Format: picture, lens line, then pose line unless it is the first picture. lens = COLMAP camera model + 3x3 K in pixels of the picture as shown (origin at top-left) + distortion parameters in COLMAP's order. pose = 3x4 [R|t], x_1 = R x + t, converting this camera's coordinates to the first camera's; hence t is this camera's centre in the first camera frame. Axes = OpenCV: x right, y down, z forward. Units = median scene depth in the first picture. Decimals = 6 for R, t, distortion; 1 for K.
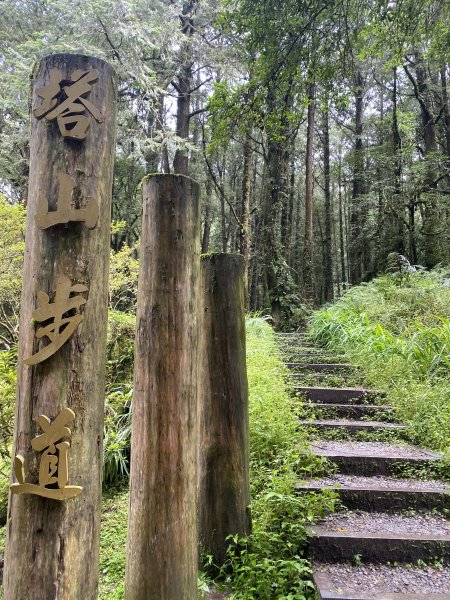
lens RADIAL K [[467.0, 0, 224.5], [0, 467.0, 288.0], [0, 0, 1]] dist [0.071710, -0.125088]
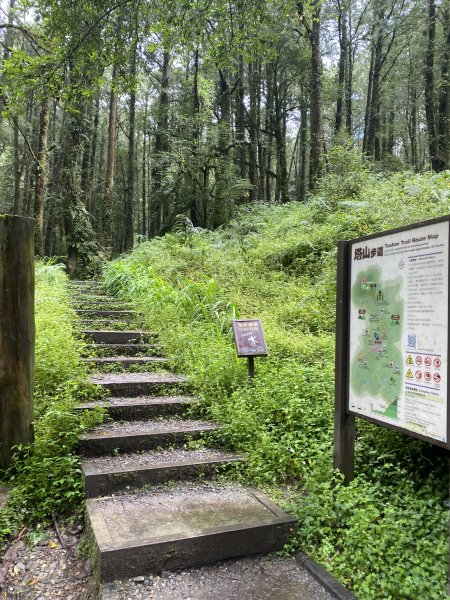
lens RADIAL K [[467.0, 0, 224.5], [0, 467.0, 288.0], [0, 0, 1]] dist [0.071710, -0.125088]
pose [[0.912554, 0.026976, 0.408065, -0.001402], [-0.073116, 0.992507, 0.097897, -0.024428], [-0.402366, -0.119173, 0.907689, -0.135839]]
